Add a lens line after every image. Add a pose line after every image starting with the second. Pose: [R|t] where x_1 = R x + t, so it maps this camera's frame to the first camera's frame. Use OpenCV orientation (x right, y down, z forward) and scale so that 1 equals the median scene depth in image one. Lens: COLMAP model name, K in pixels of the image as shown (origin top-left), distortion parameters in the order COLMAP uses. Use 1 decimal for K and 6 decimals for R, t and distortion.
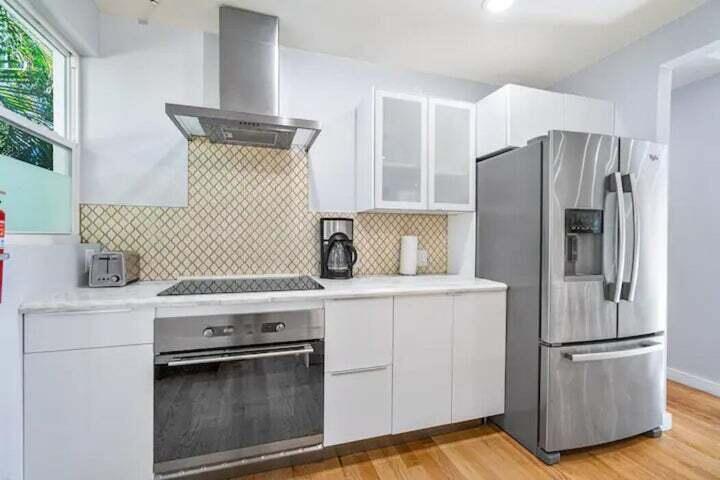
lens RADIAL K [[312.0, 0, 356.1], [0, 312.0, 241.2], [0, 0, 1]] dist [0.000241, 0.000351]
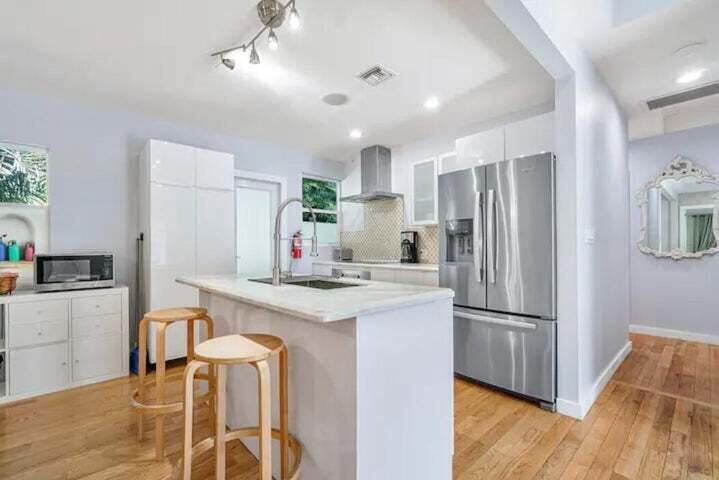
lens RADIAL K [[311.5, 0, 355.6], [0, 311.5, 241.2], [0, 0, 1]] dist [0.000241, 0.000351]
pose [[0.444653, -0.024925, -0.895356, 1.660454], [-0.001808, 0.999586, -0.028725, 0.044776], [0.895701, 0.014391, 0.444424, -0.134985]]
